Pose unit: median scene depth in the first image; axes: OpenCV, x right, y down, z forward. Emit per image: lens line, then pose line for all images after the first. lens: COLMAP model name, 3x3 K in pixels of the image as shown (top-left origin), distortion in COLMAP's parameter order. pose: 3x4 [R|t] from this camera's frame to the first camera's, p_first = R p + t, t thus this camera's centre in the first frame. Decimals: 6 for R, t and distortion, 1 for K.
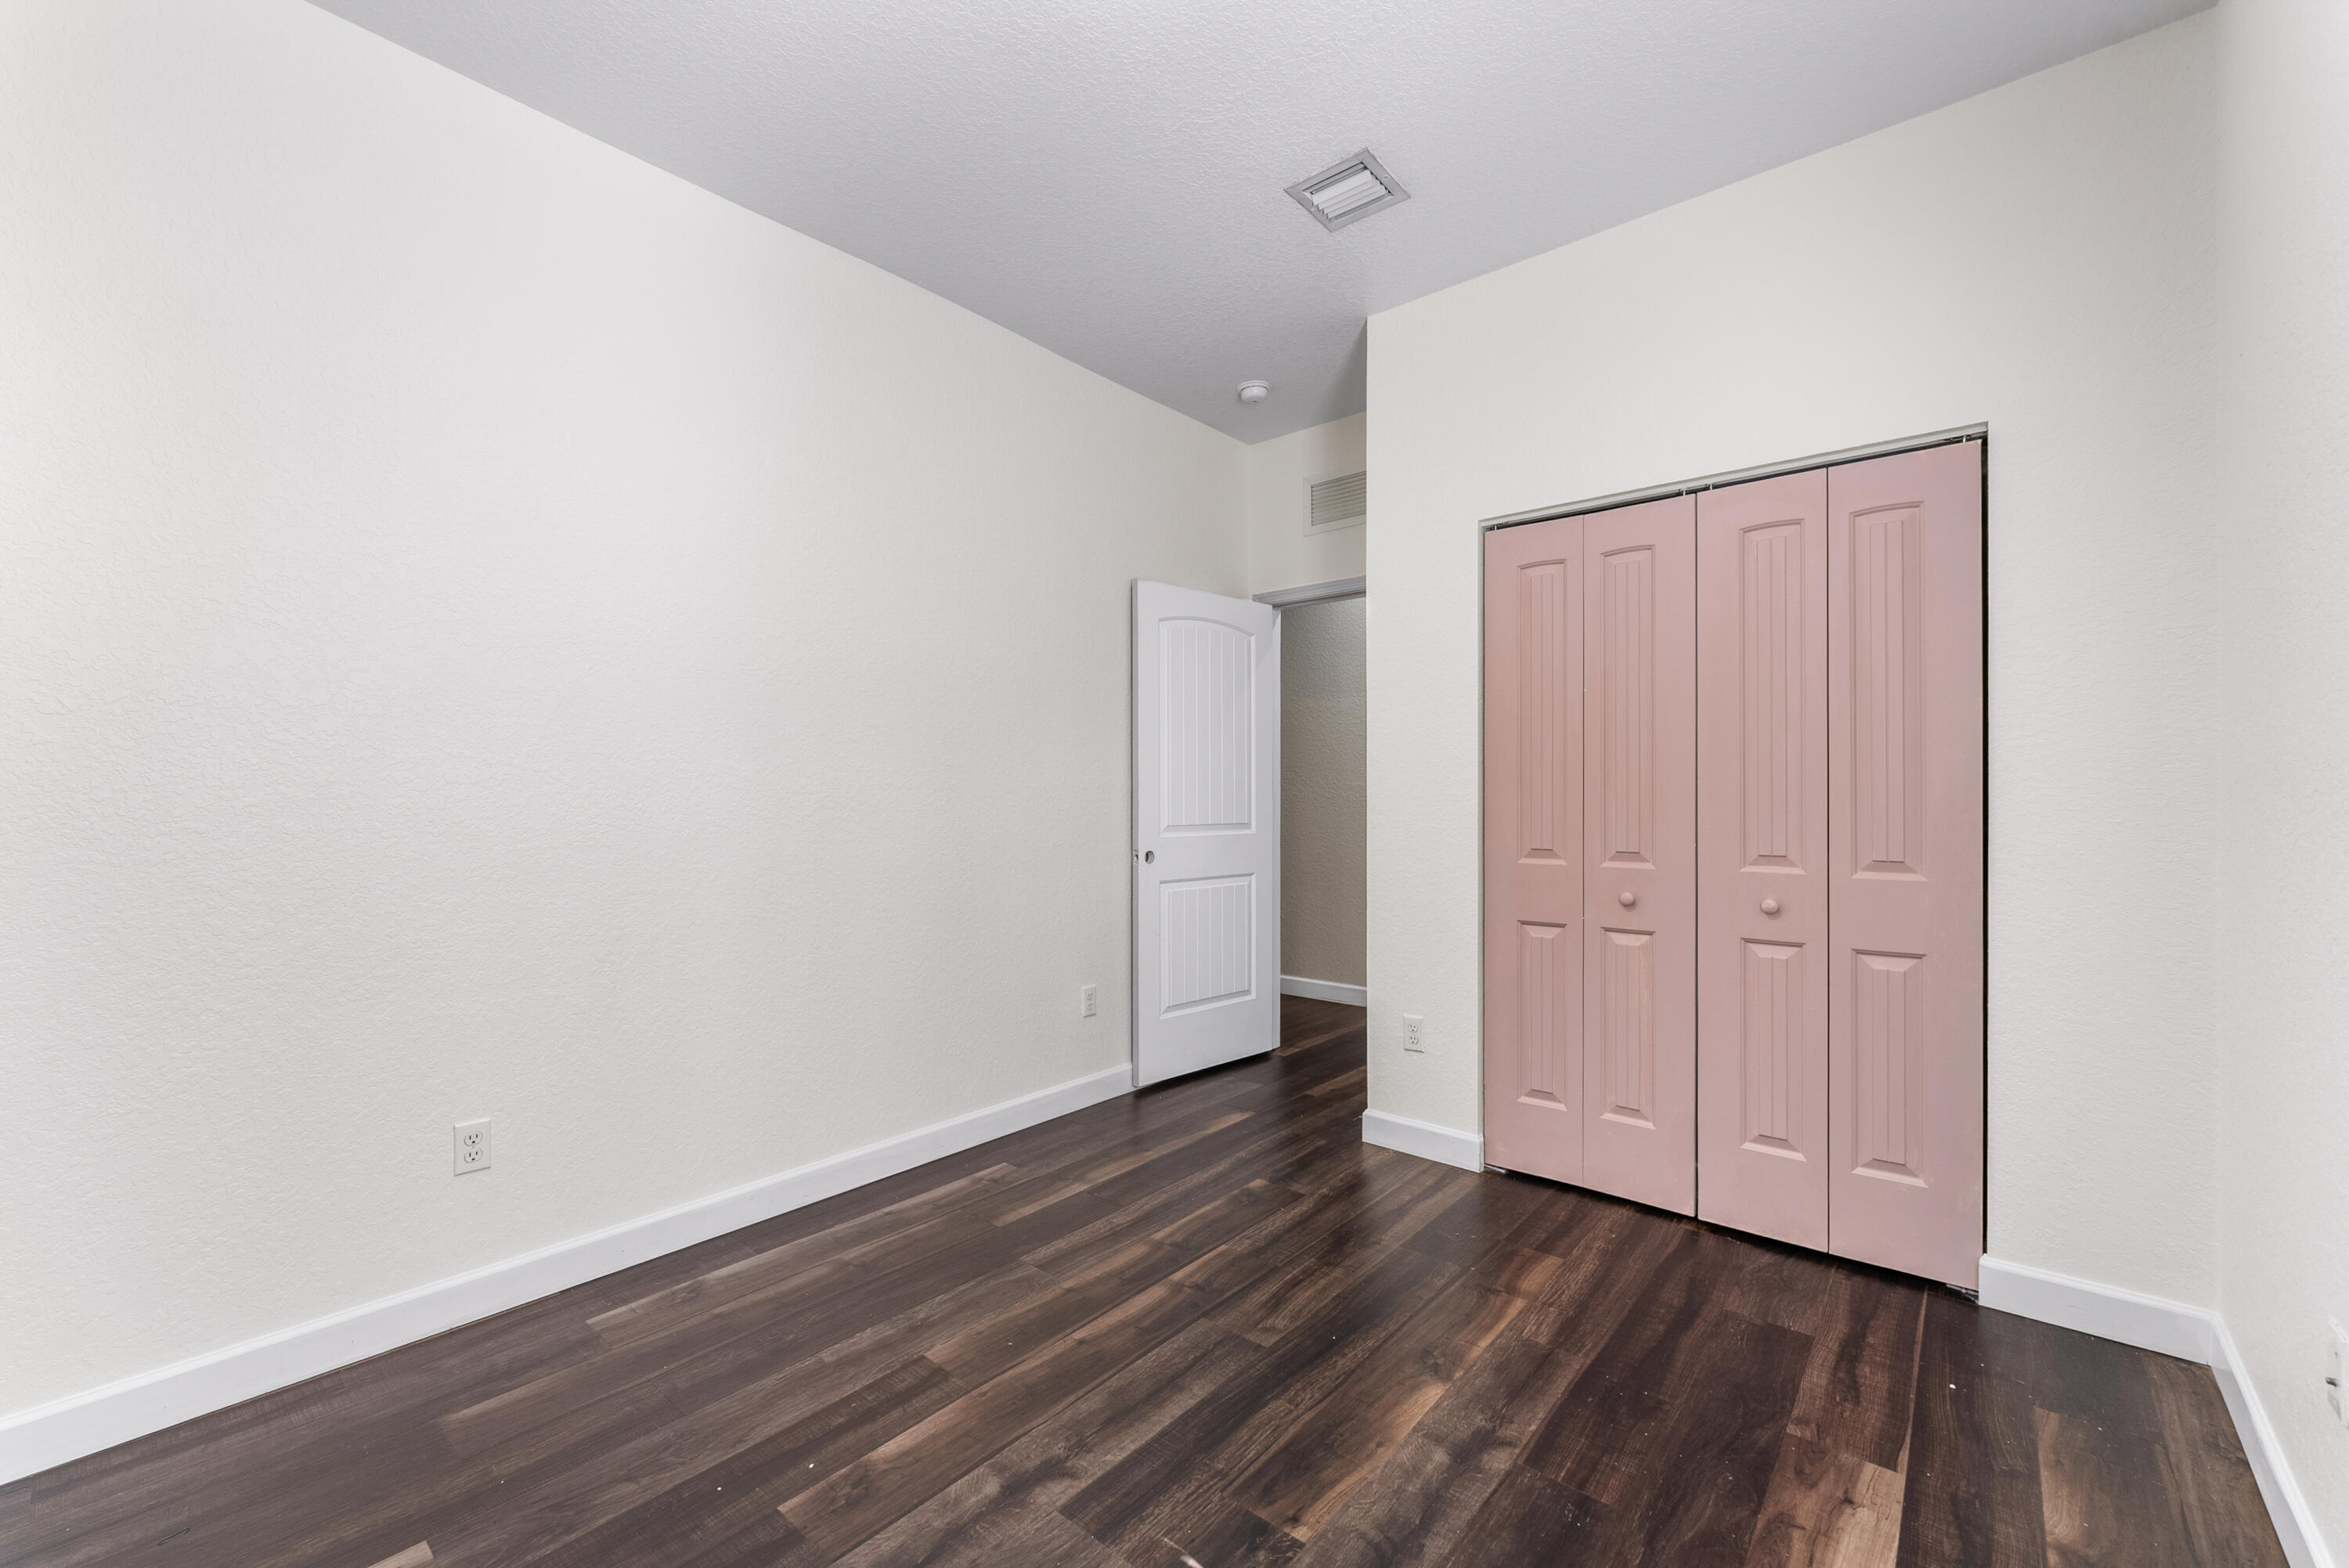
lens RADIAL K [[941.8, 0, 1174.0], [0, 941.8, 792.2], [0, 0, 1]] dist [-0.002109, -0.001155]
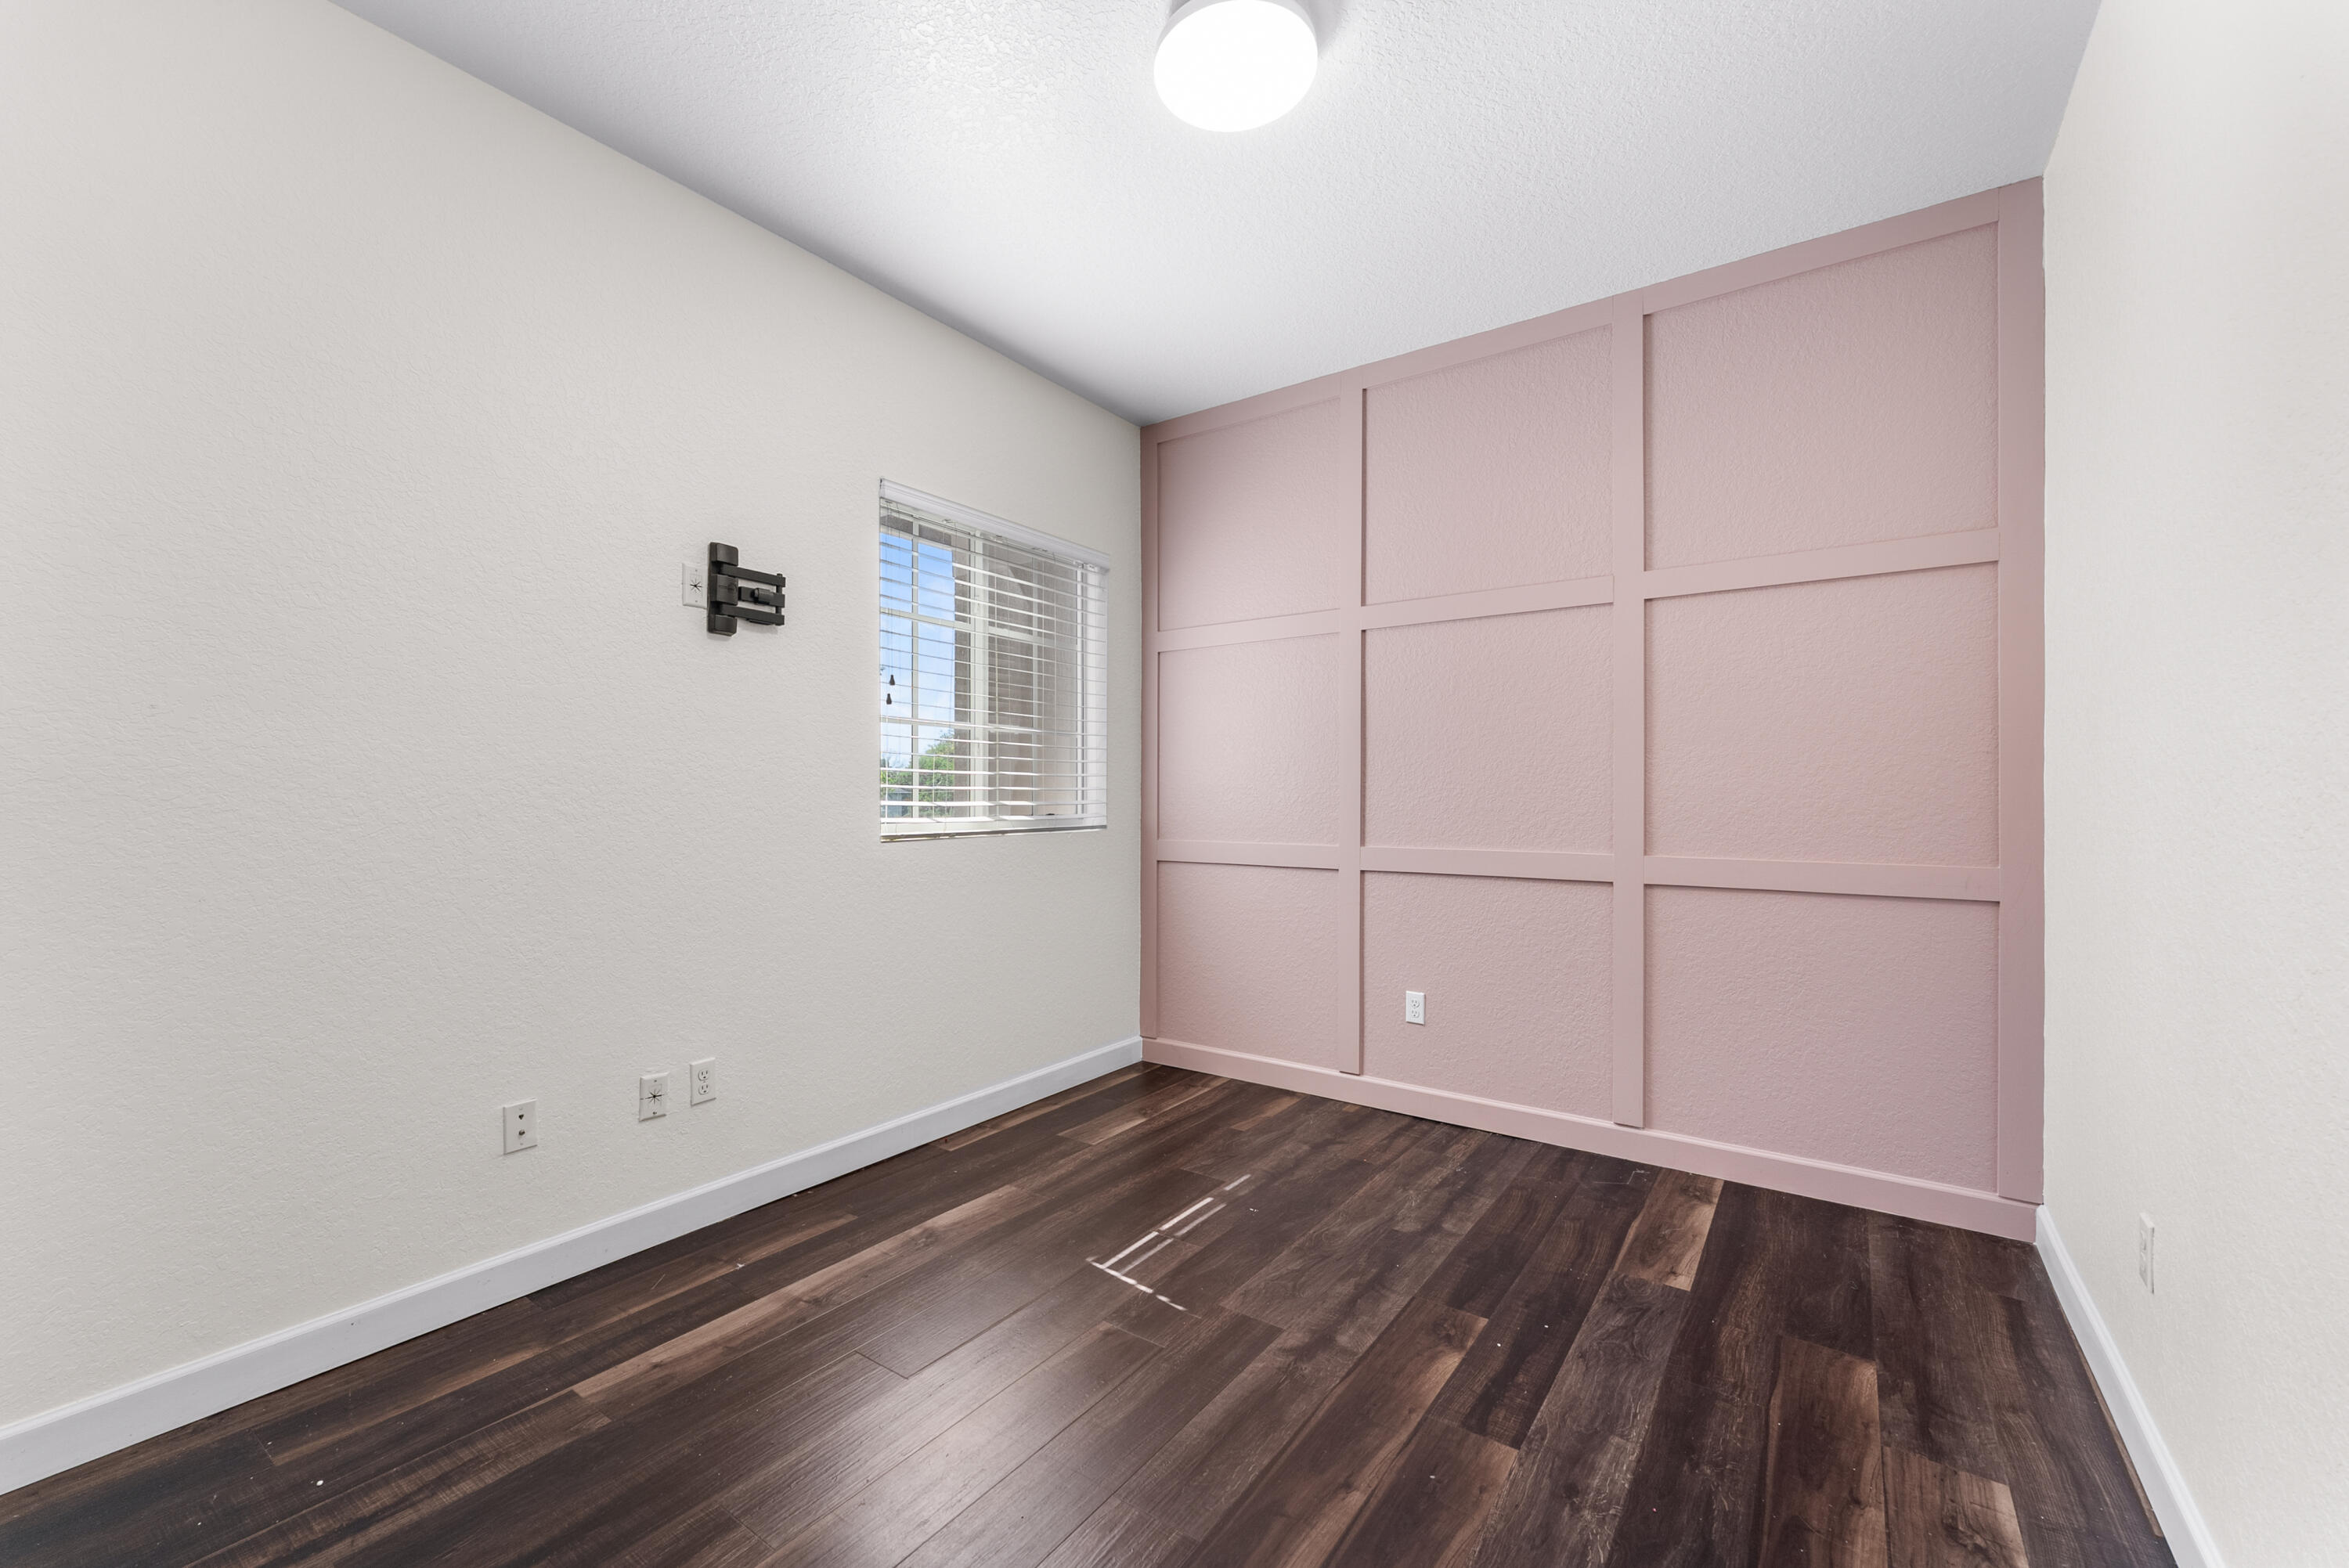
lens RADIAL K [[941.8, 0, 1174.9], [0, 941.8, 790.4], [0, 0, 1]] dist [-0.002109, -0.001155]
pose [[-0.995537, 0.000531, -0.094373, 0.135498], [0.001468, 0.999950, -0.009857, 0.009319], [0.094363, -0.009952, -0.995488, 2.011062]]
